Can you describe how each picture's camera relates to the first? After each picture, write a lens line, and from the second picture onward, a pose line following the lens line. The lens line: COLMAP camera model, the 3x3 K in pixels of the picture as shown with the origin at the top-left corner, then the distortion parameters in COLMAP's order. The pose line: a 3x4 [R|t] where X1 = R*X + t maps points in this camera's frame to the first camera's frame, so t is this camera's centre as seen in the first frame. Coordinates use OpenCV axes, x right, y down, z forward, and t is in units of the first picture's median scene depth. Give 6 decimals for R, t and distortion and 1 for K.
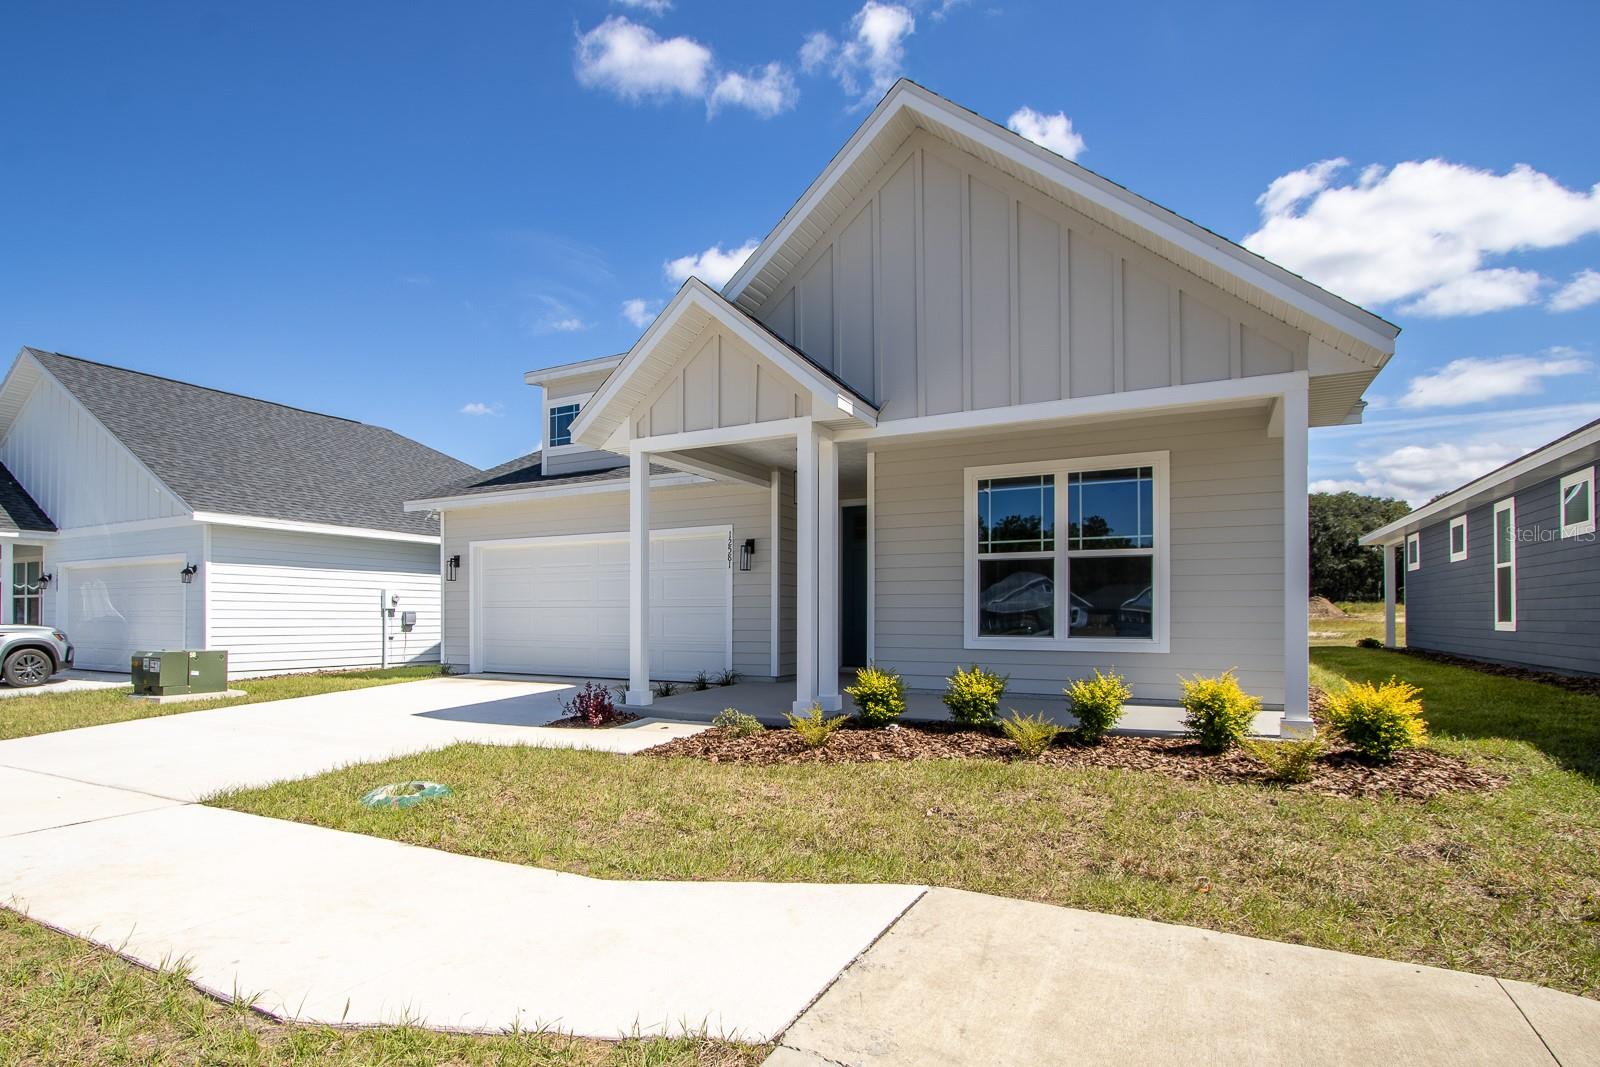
lens RADIAL K [[740.8, 0, 806.9], [0, 740.8, 541.2], [0, 0, 1]] dist [0.007228, -0.003655]
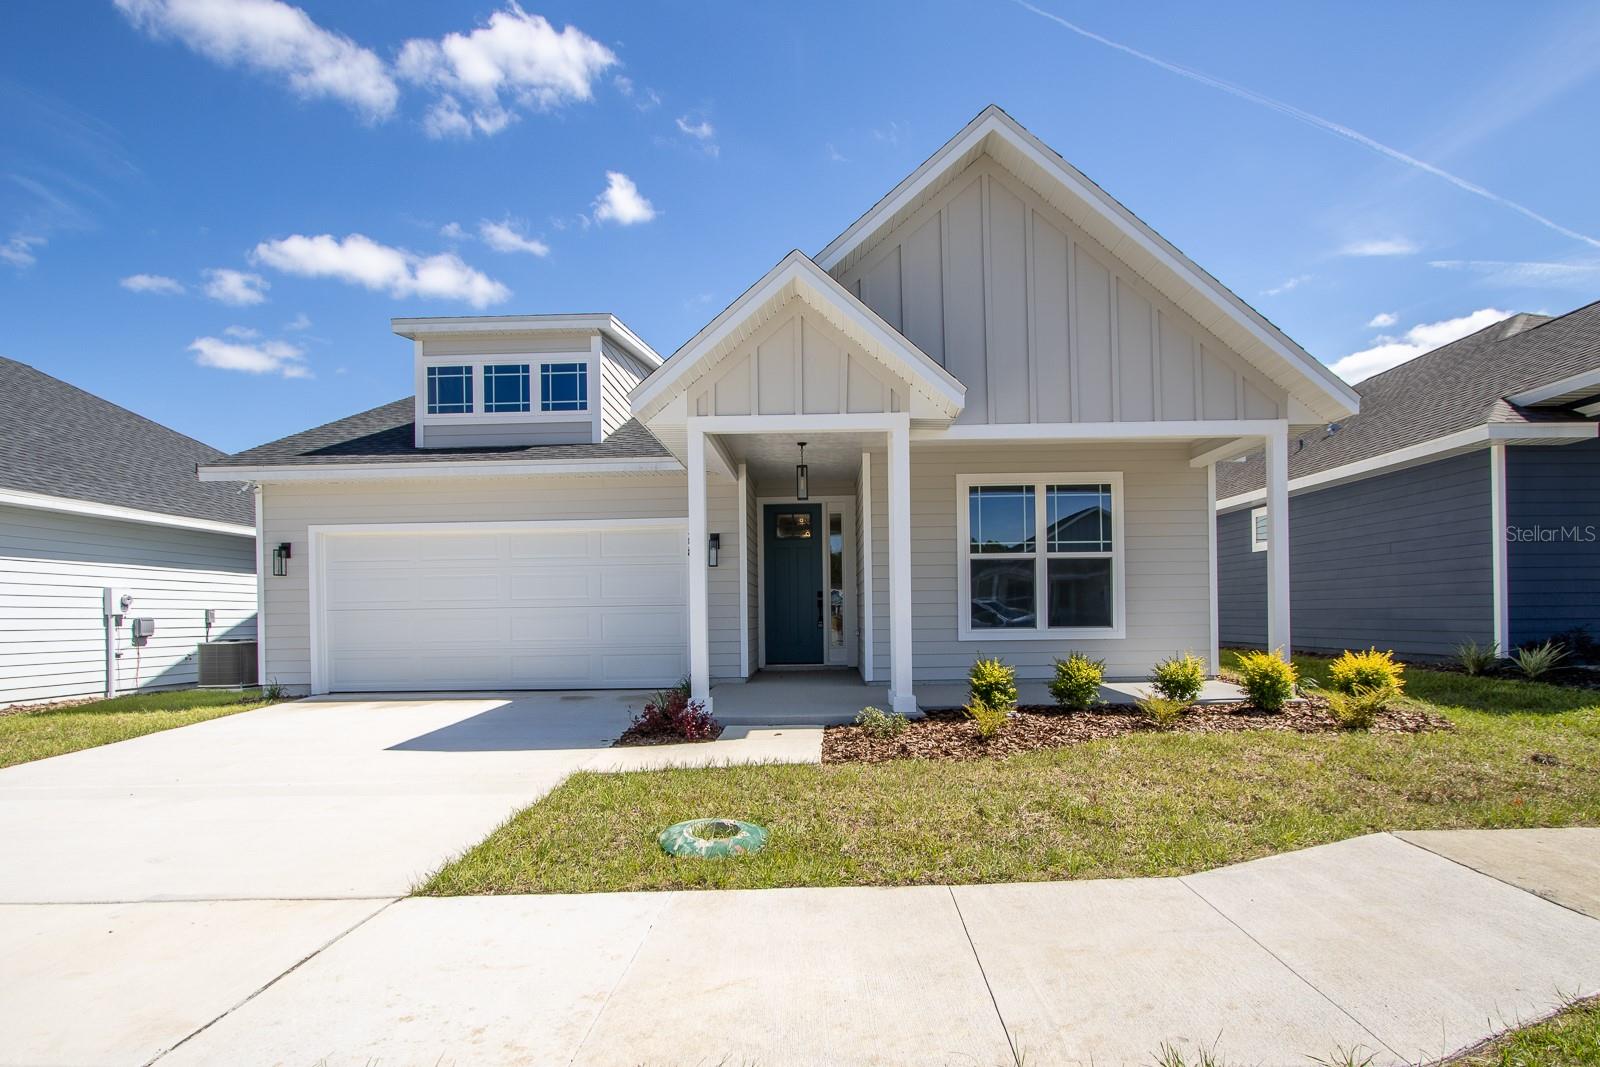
lens RADIAL K [[712.1, 0, 836.2], [0, 712.1, 545.6], [0, 0, 1]] dist [-0.001708, -0.000183]
pose [[0.902862, 0.026096, 0.429138, -0.401356], [-0.026447, 0.999637, -0.005145, 0.016126], [-0.429116, -0.006704, 0.903224, 0.137511]]
